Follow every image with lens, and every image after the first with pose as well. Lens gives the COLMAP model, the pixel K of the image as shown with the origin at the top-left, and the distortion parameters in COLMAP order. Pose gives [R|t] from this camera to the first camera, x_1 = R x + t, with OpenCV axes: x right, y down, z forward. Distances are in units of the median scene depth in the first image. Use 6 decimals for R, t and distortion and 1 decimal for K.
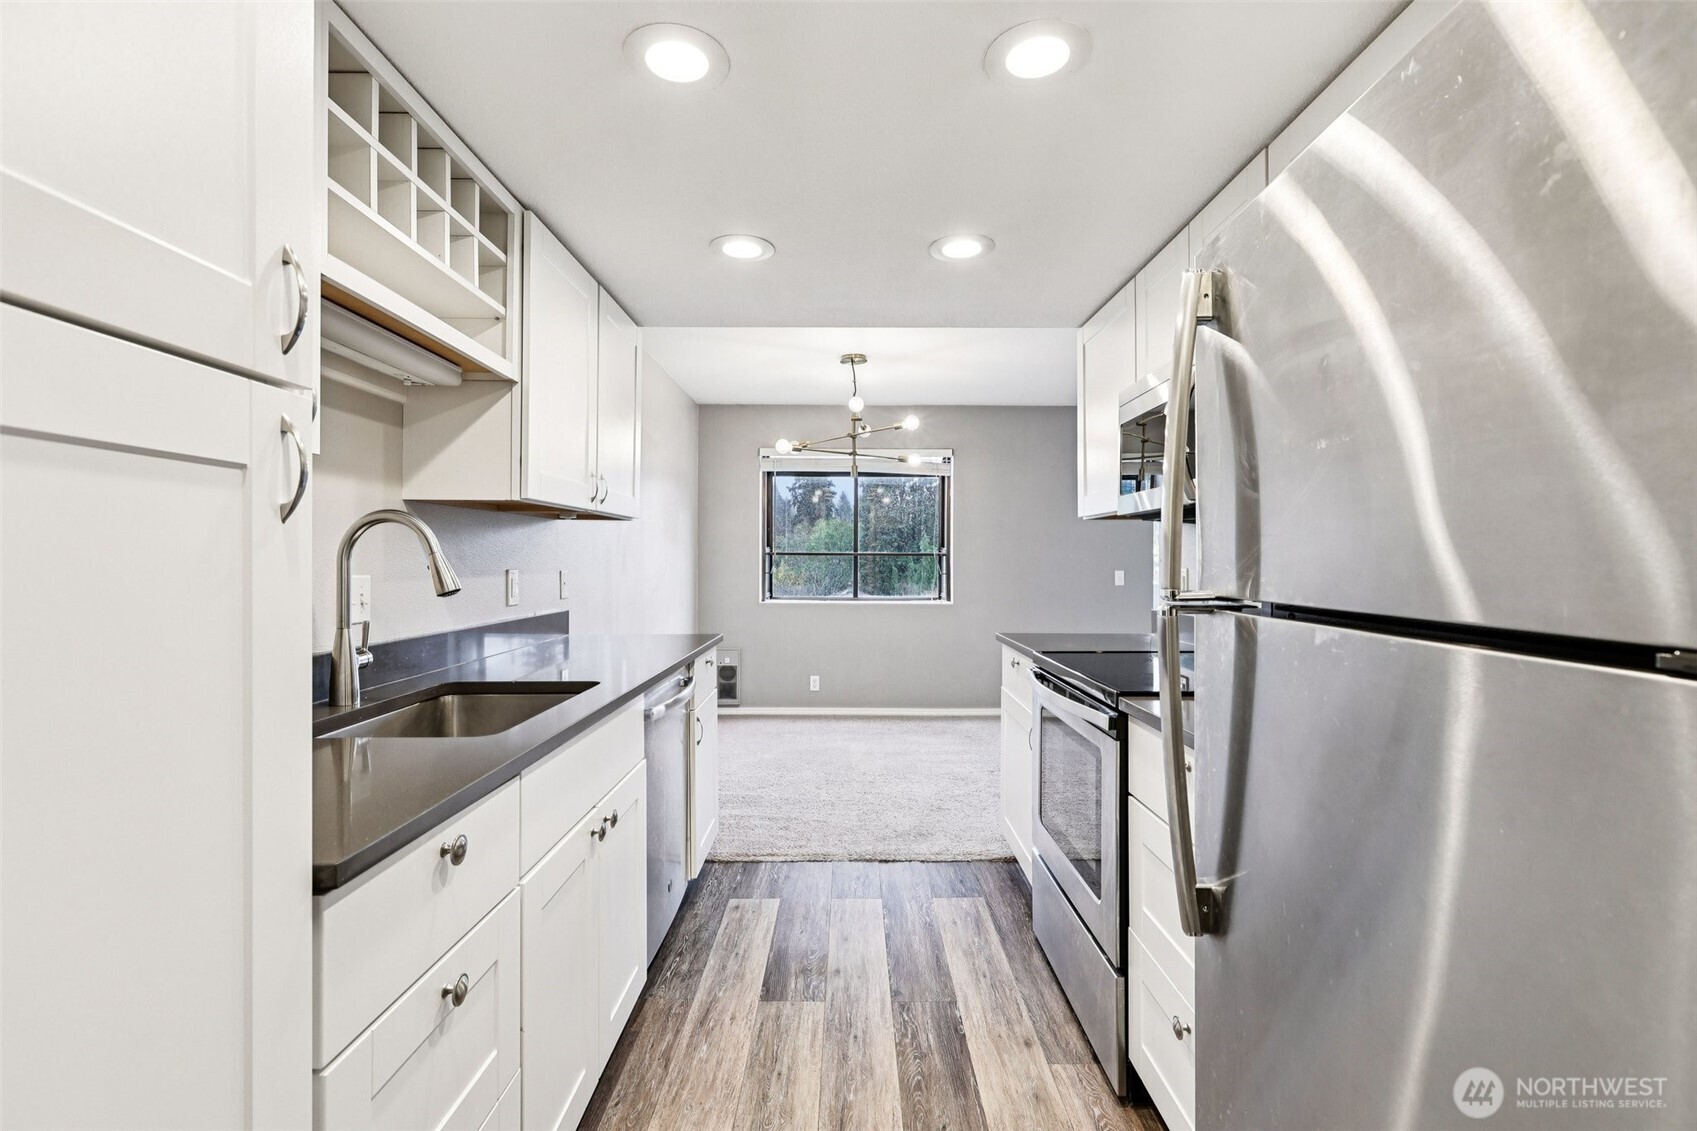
lens RADIAL K [[801.9, 0, 848.5], [0, 801.9, 565.5], [0, 0, 1]] dist [-0.000392, -0.000124]
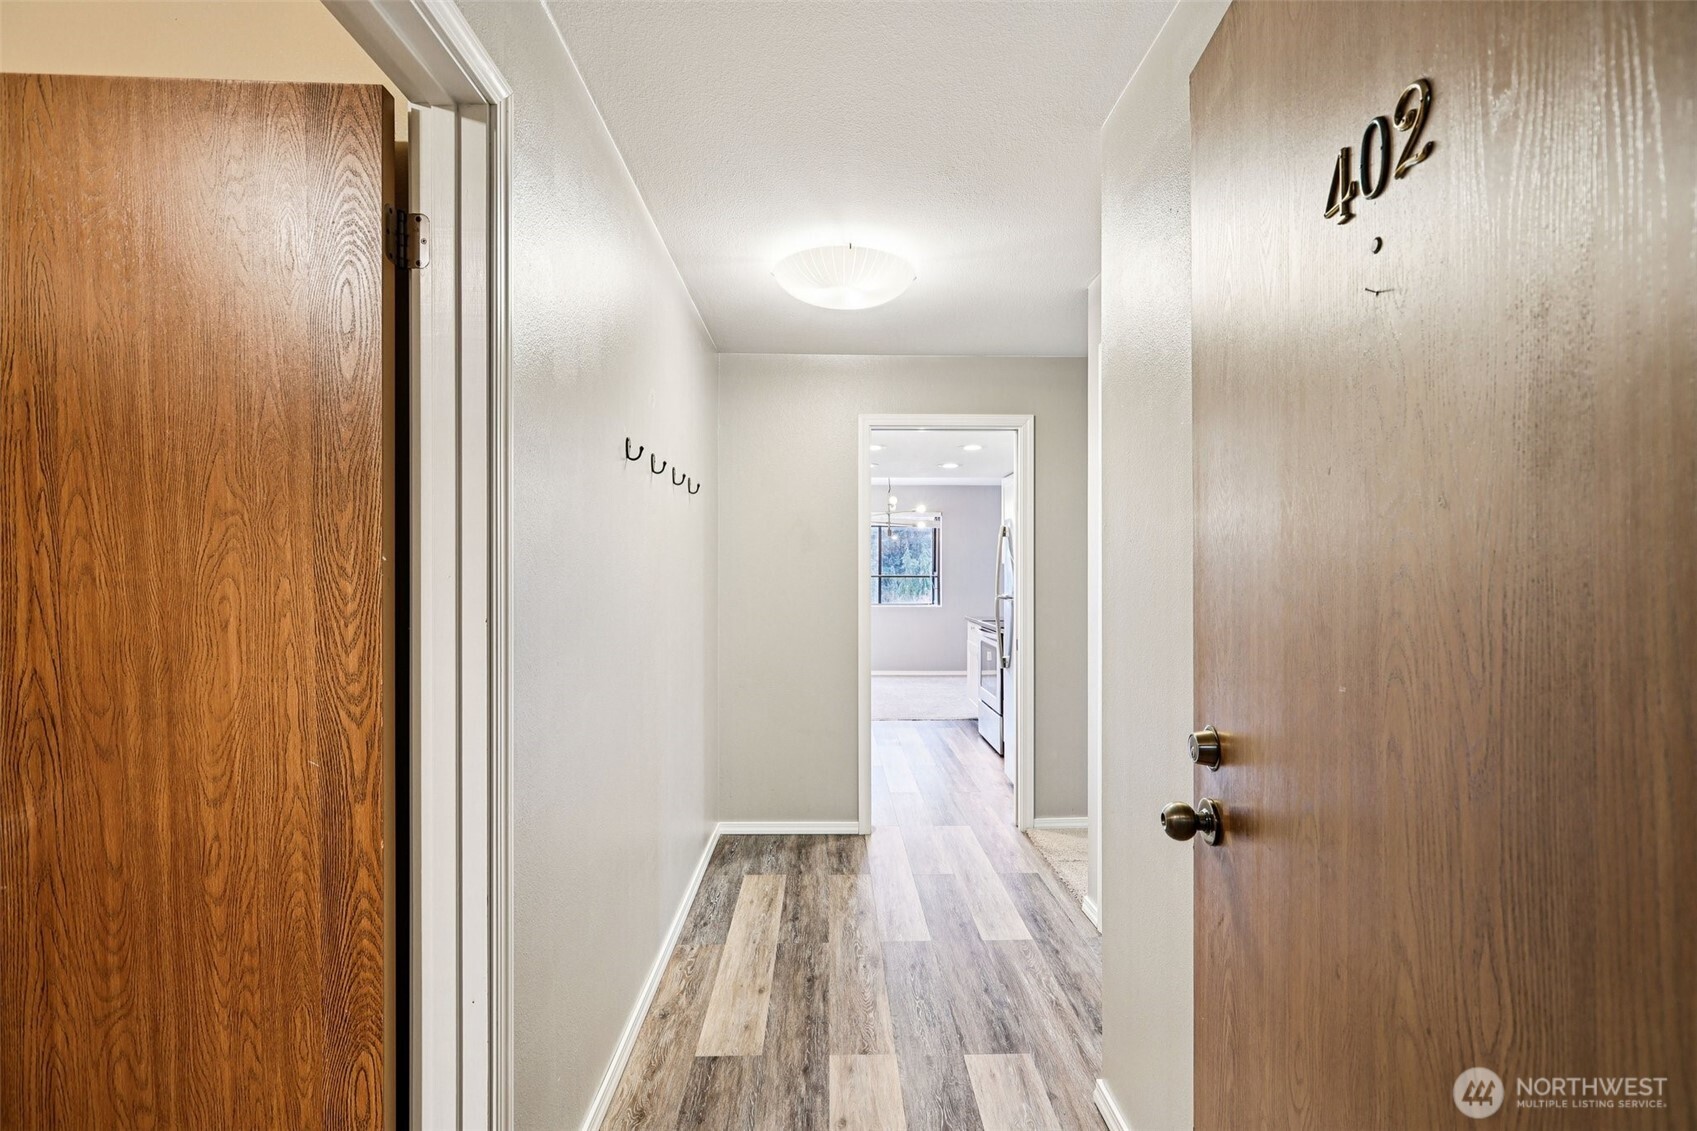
lens RADIAL K [[801.9, 0, 848.5], [0, 801.9, 565.5], [0, 0, 1]] dist [-0.000392, -0.000124]
pose [[0.999713, 0.000535, 0.023957, -0.311867], [-0.000100, 0.999835, -0.018170, -0.019945], [-0.023963, 0.018162, 0.999548, -2.003227]]
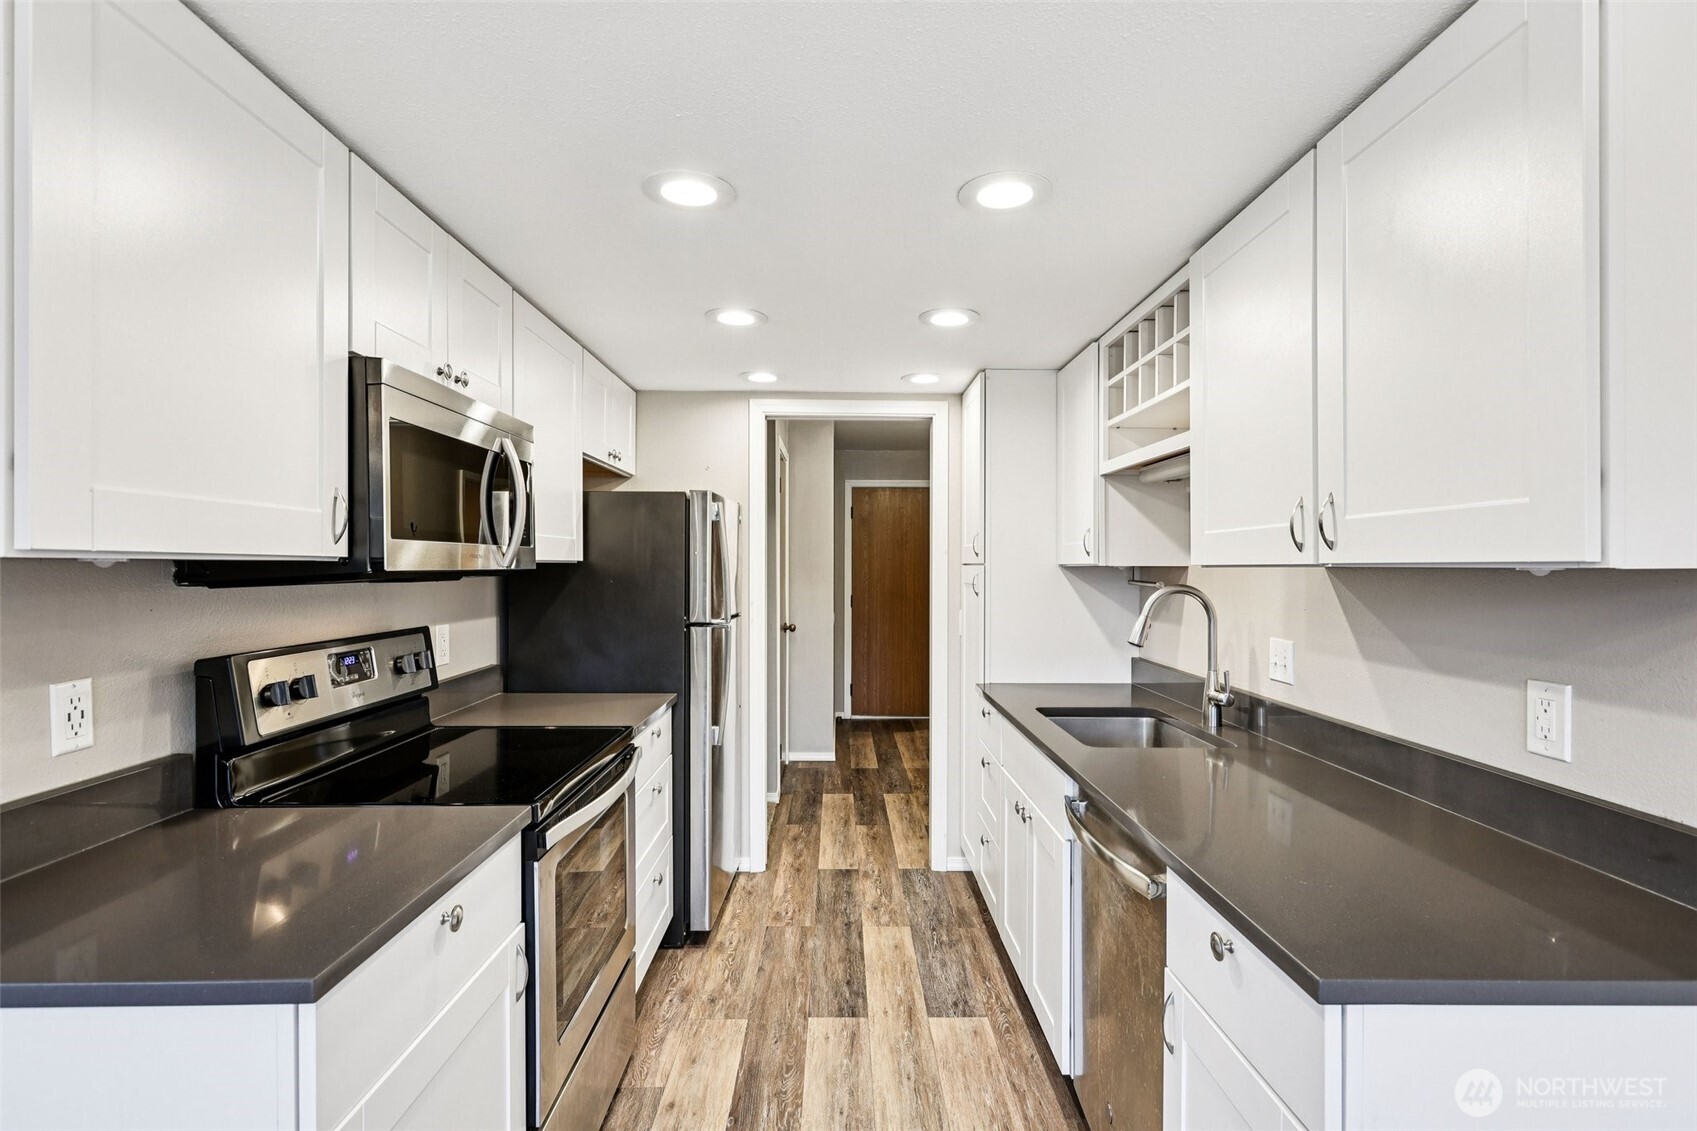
lens RADIAL K [[835.0, 0, 848.5], [0, 835.0, 565.5], [0, 0, 1]] dist [0.000097, 0.000077]
pose [[-0.999926, -0.002711, -0.011818, 0.014247], [-0.002792, 0.999973, 0.006820, -0.093144], [0.011800, 0.006853, -0.999907, 2.057144]]
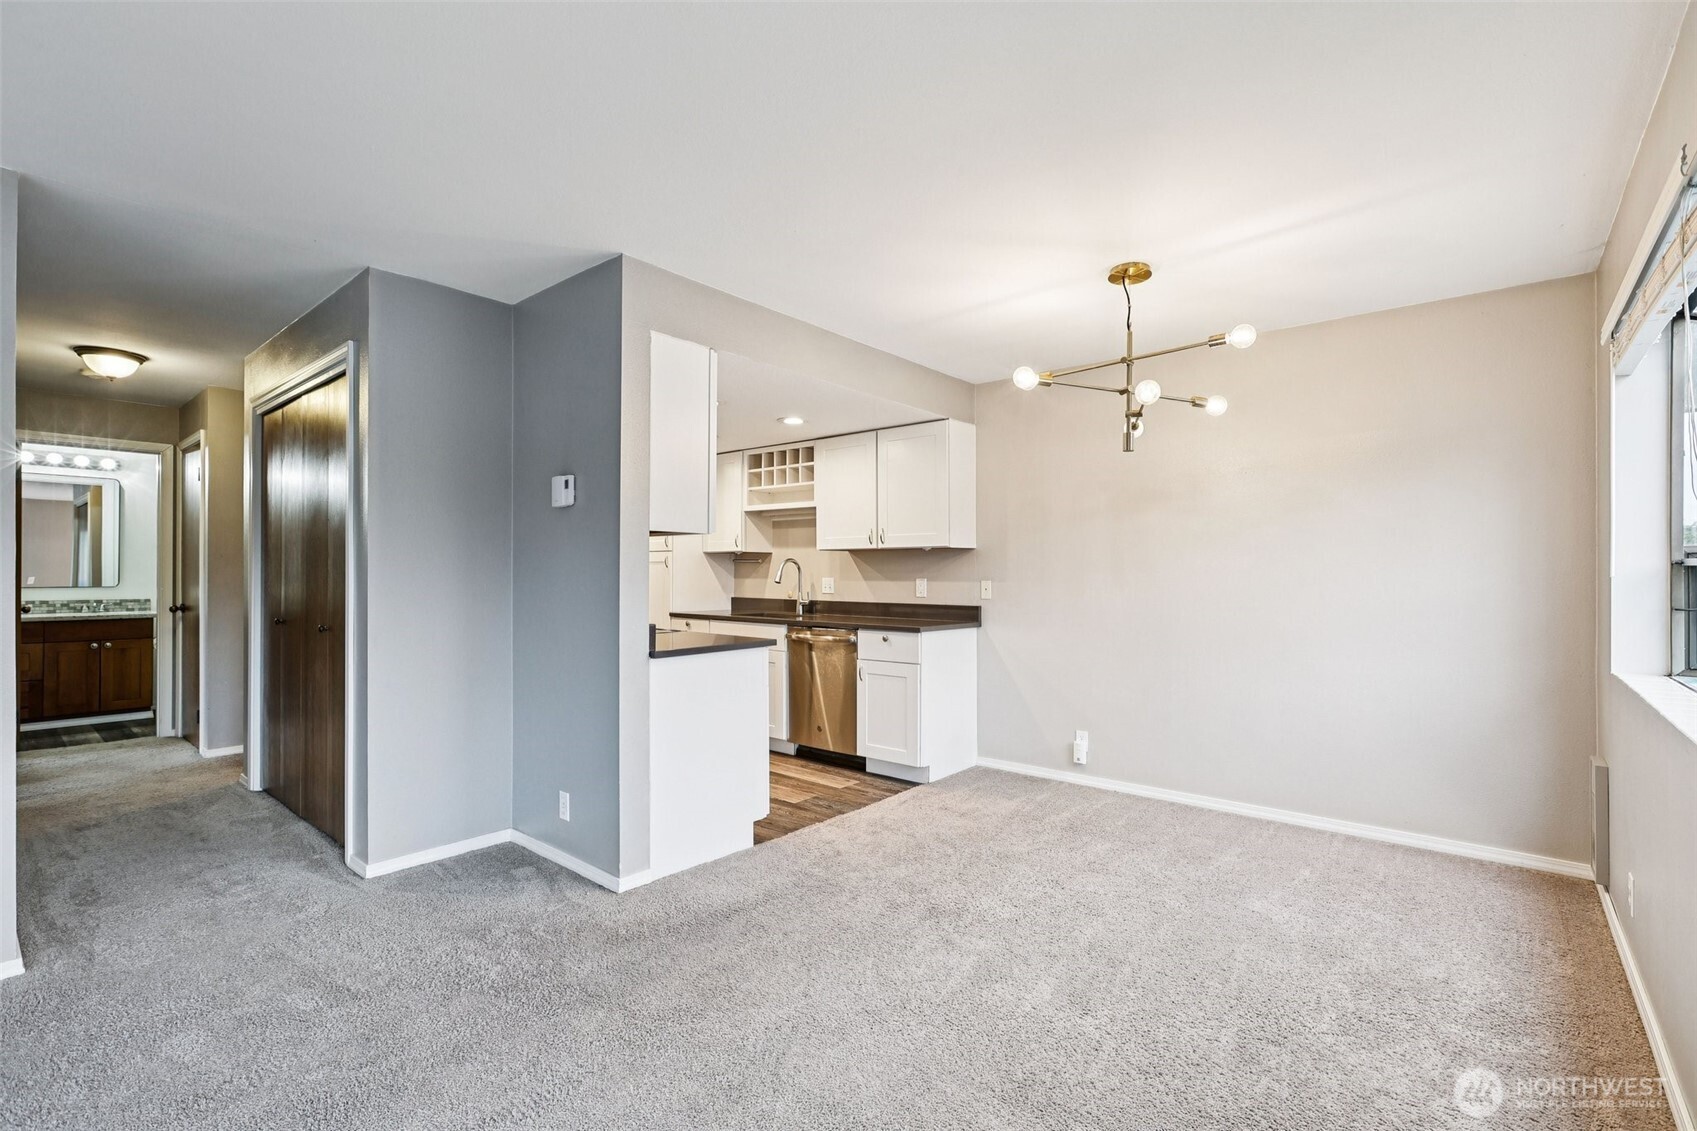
lens RADIAL K [[754.1, 0, 848.5], [0, 754.1, 565.5], [0, 0, 1]] dist [-0.003822, -0.000617]
pose [[-0.657116, -0.002217, -0.753787, 1.458326], [-0.005151, 0.999986, 0.001550, -0.037625], [0.753772, 0.004901, -0.657117, 2.825936]]
